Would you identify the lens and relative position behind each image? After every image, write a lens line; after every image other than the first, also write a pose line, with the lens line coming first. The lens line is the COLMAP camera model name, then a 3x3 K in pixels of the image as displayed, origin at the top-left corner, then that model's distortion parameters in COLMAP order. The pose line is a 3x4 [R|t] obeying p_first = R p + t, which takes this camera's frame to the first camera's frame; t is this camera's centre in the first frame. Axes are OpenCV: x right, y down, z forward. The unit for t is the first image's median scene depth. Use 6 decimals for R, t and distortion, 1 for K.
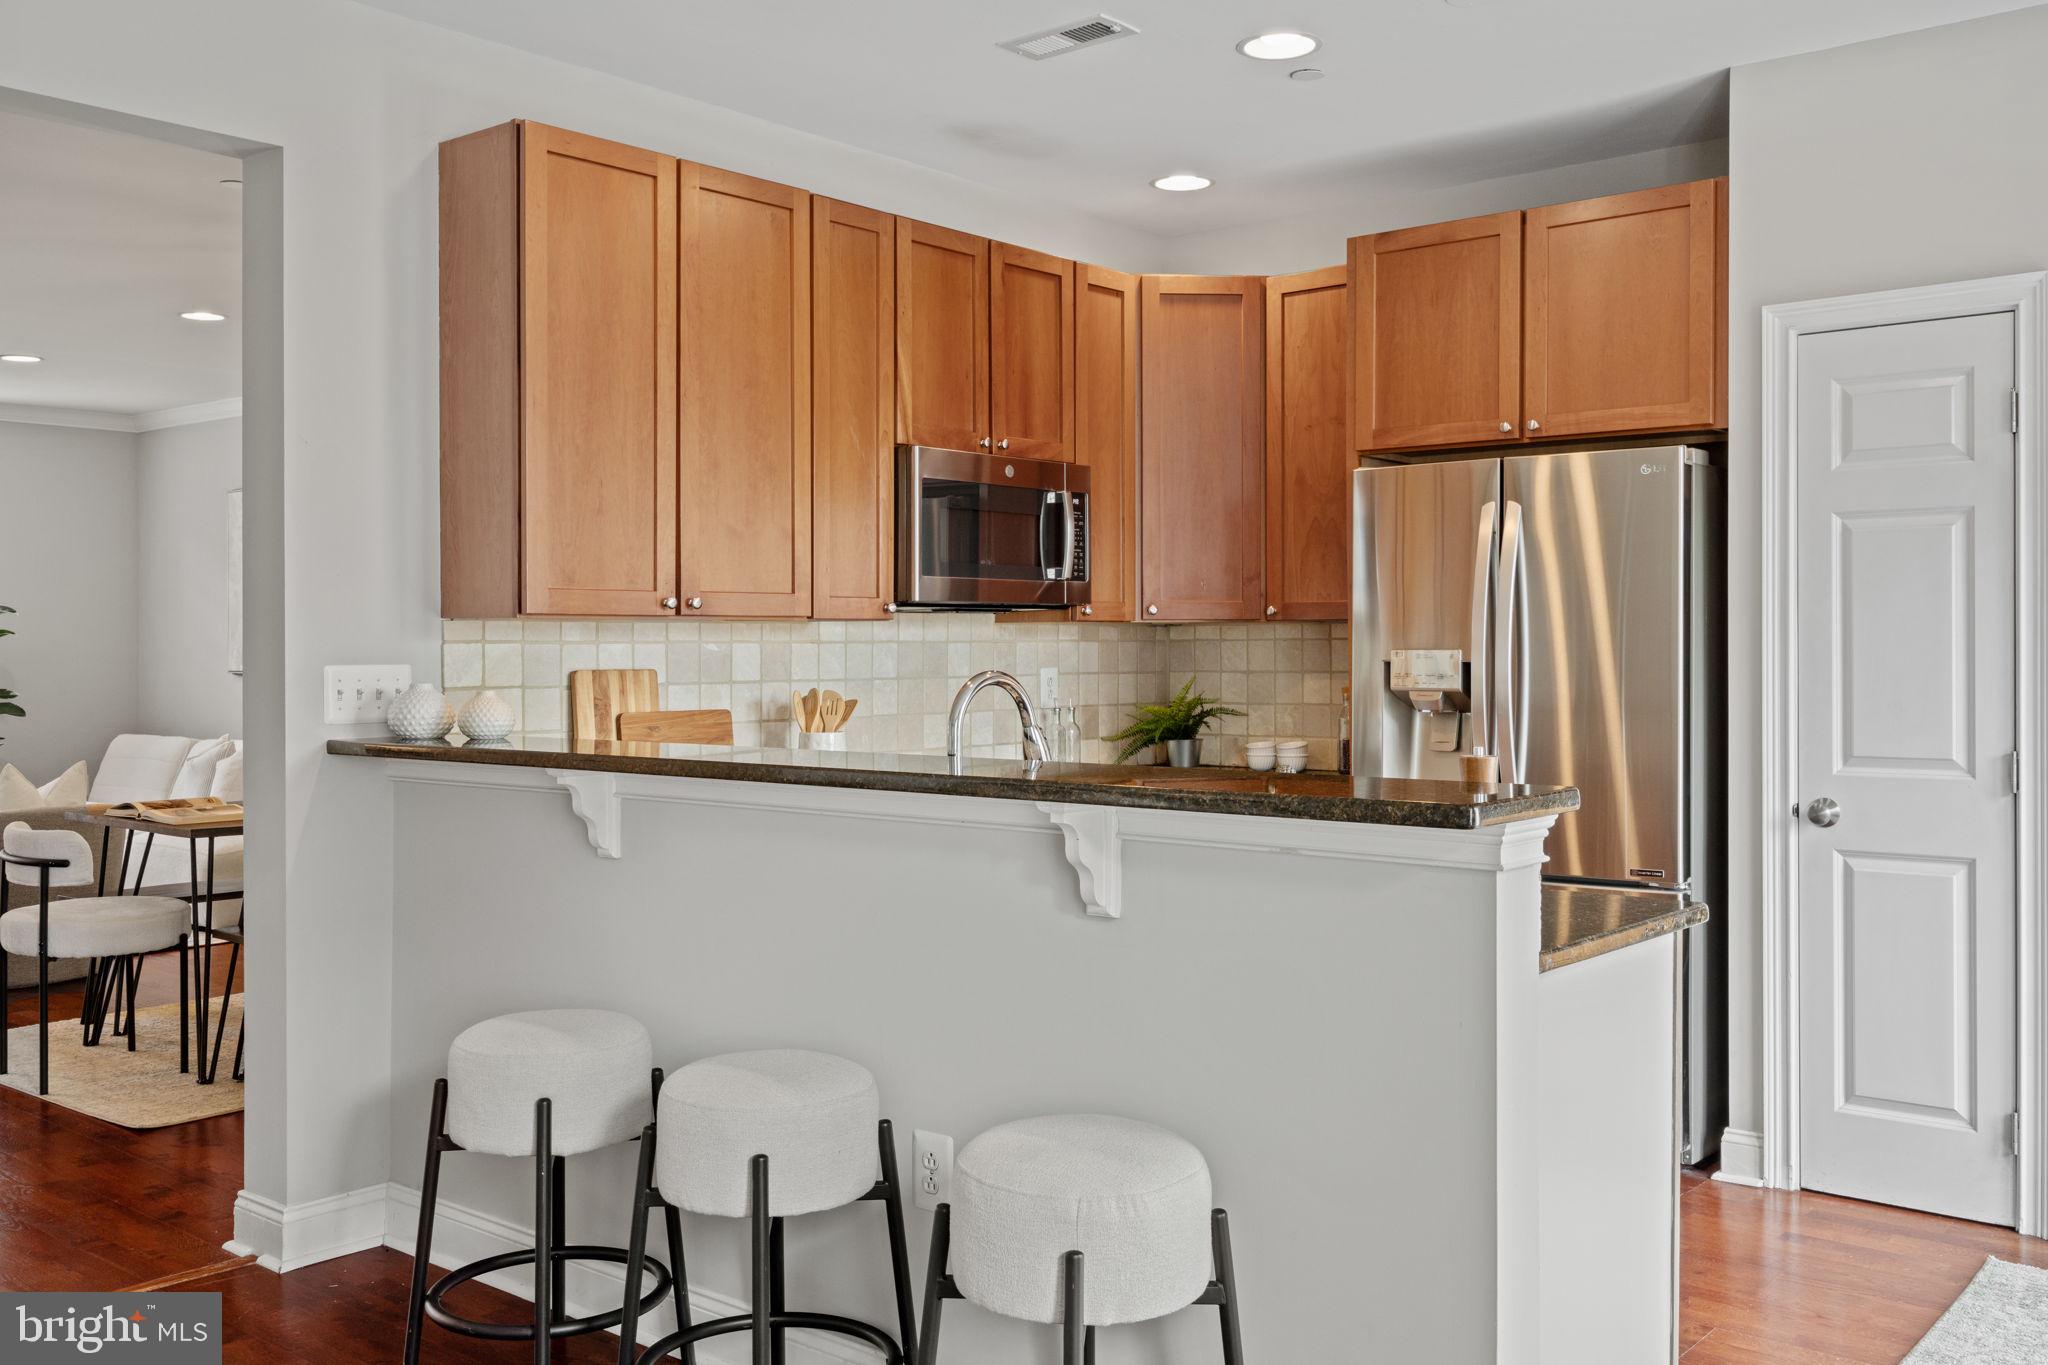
lens RADIAL K [[1834.5, 0, 1027.6], [0, 1834.5, 649.7], [0, 0, 1]] dist [0.005088, -0.001351]
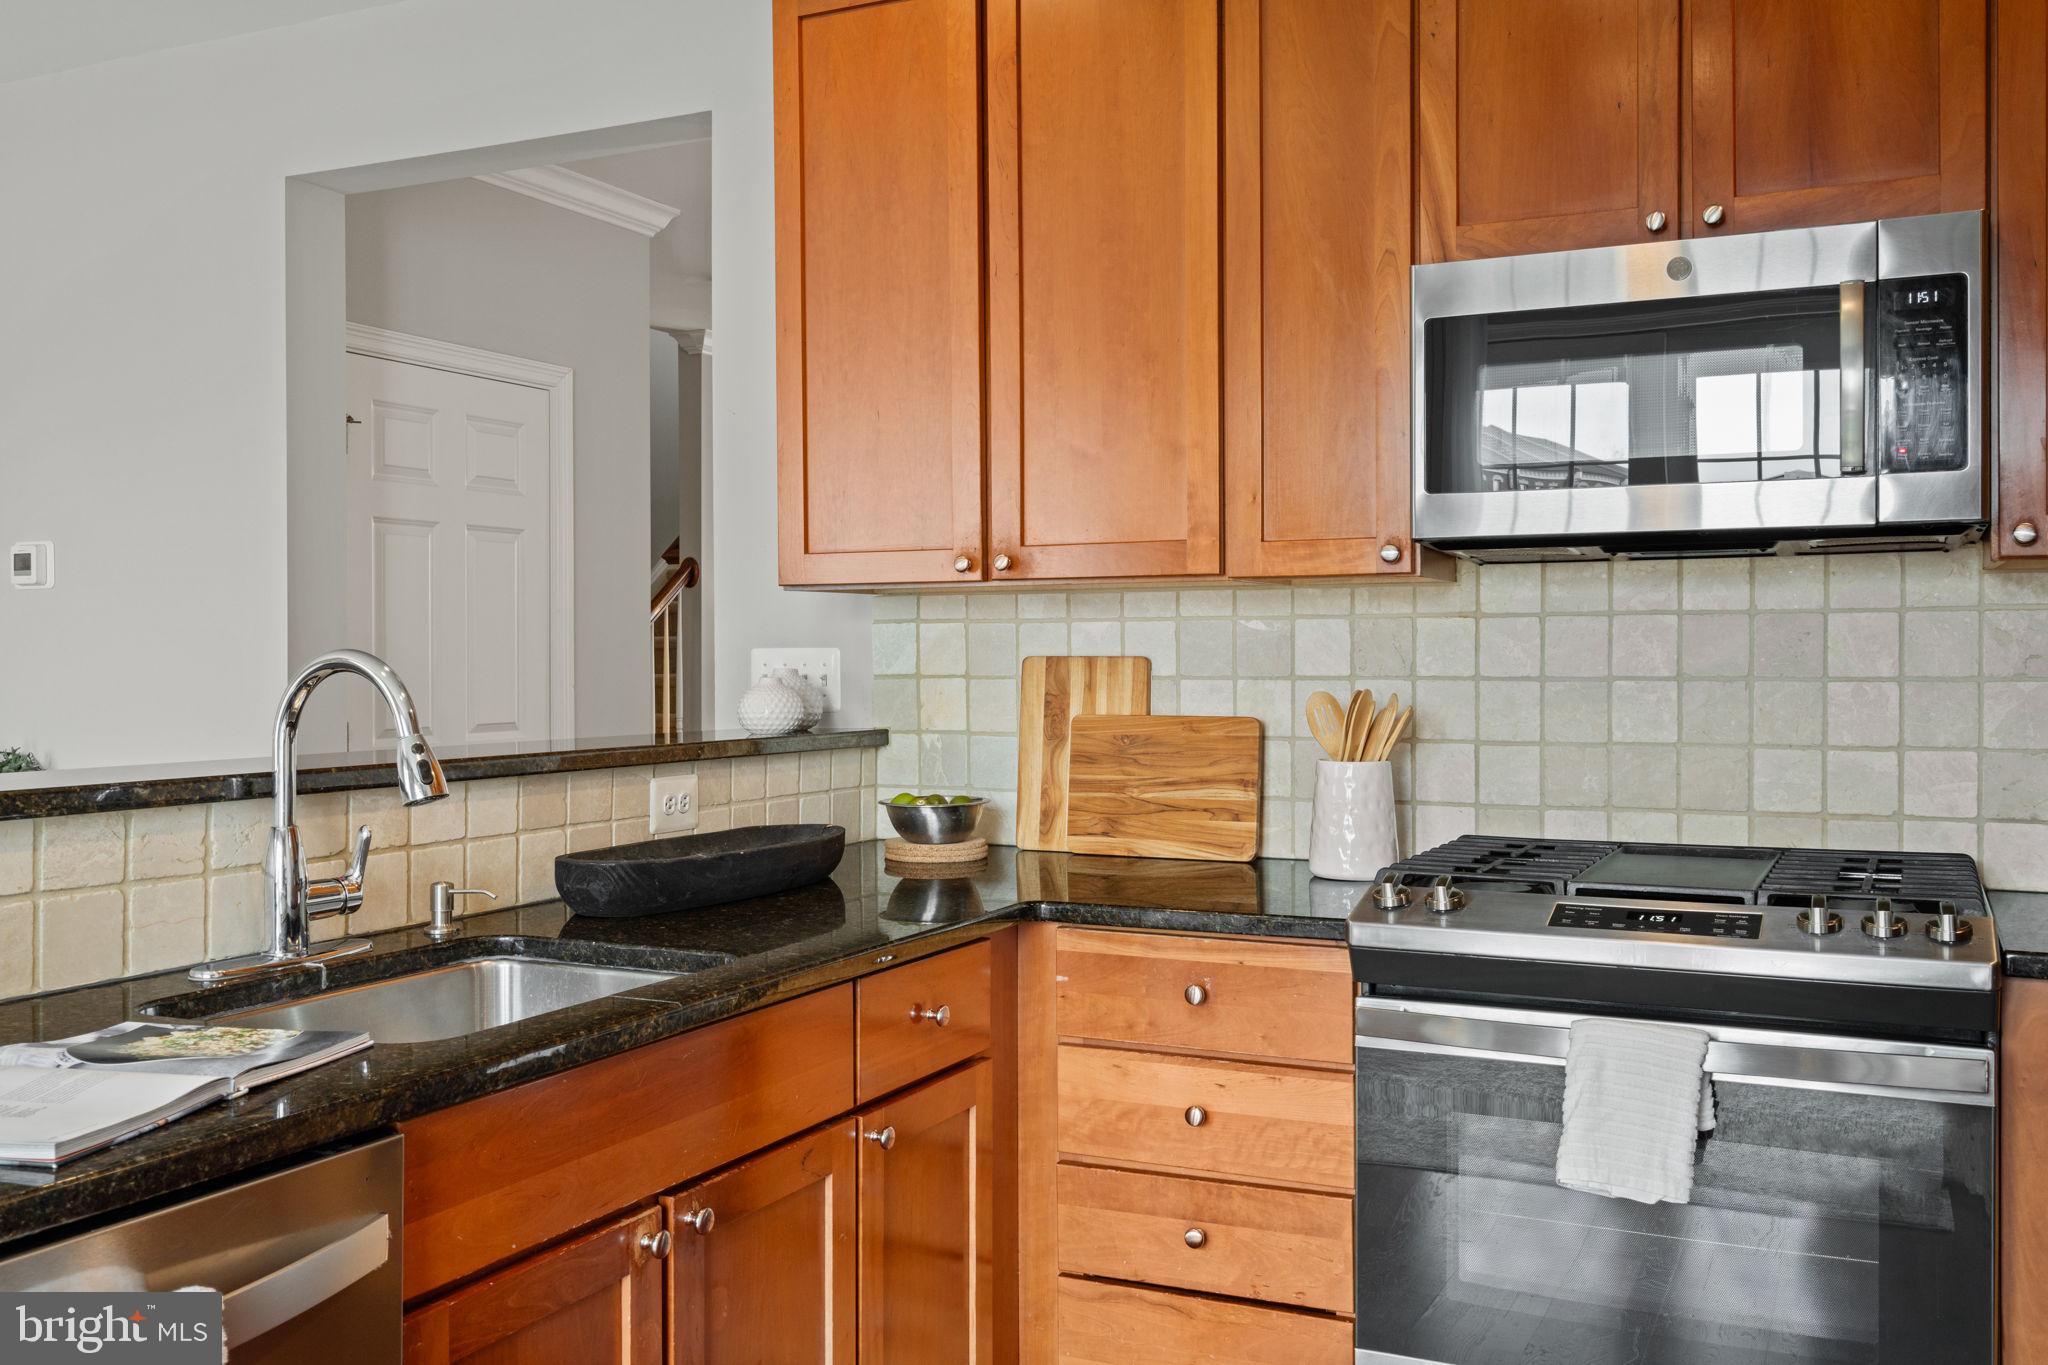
lens RADIAL K [[1834.5, 0, 1027.6], [0, 1834.5, 649.7], [0, 0, 1]] dist [0.005088, -0.001351]
pose [[0.232702, 0.002403, -0.972545, 0.488138], [0.001313, 0.999995, 0.002785, 0.005991], [0.972547, -0.001925, 0.232698, 0.795024]]
